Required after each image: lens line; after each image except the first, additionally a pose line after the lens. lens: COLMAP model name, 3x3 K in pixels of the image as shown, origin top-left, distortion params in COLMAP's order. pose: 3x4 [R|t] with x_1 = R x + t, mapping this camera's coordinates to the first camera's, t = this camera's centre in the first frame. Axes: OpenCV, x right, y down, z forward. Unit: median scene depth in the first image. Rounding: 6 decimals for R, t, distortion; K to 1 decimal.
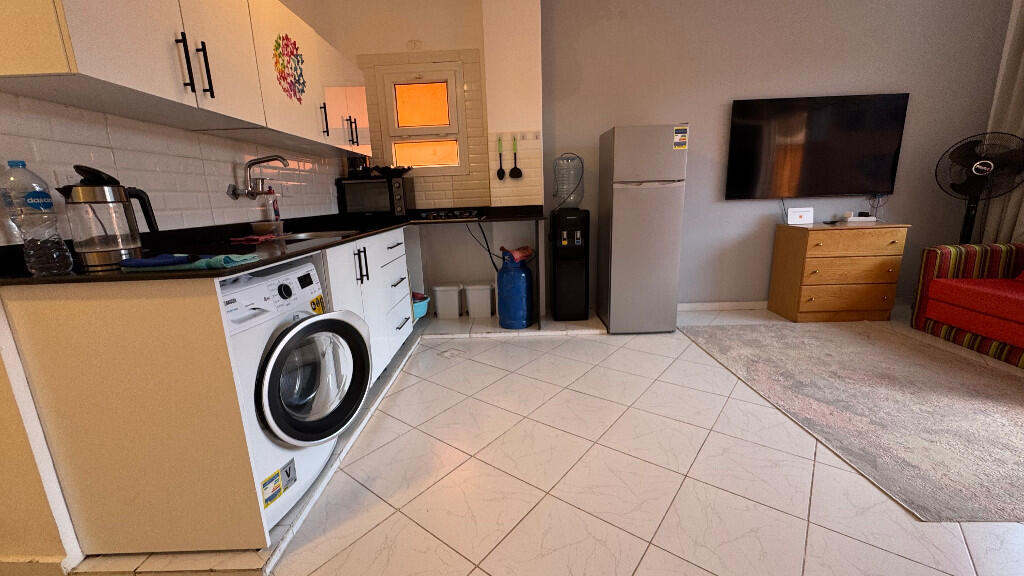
lens RADIAL K [[407.1, 0, 510.3], [0, 407.1, 287.6], [0, 0, 1]] dist [-0.006043, 0.000041]
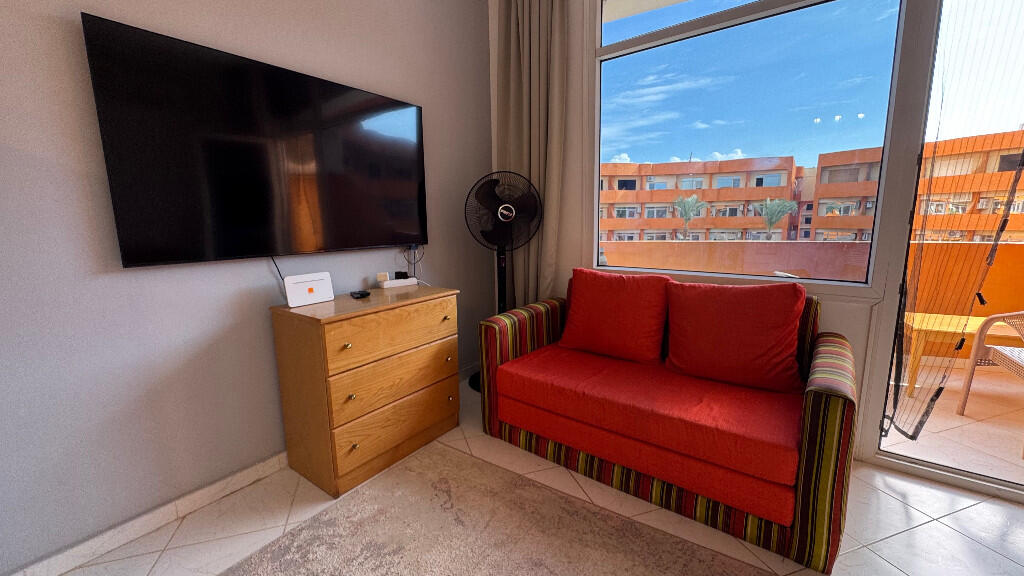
lens RADIAL K [[407.1, 0, 510.3], [0, 407.1, 287.6], [0, 0, 1]] dist [-0.006043, 0.000041]
pose [[0.551989, -0.110644, 0.826478, 0.436420], [0.179999, 0.983600, 0.011461, -0.142669], [-0.814192, 0.142439, 0.562852, 0.504440]]
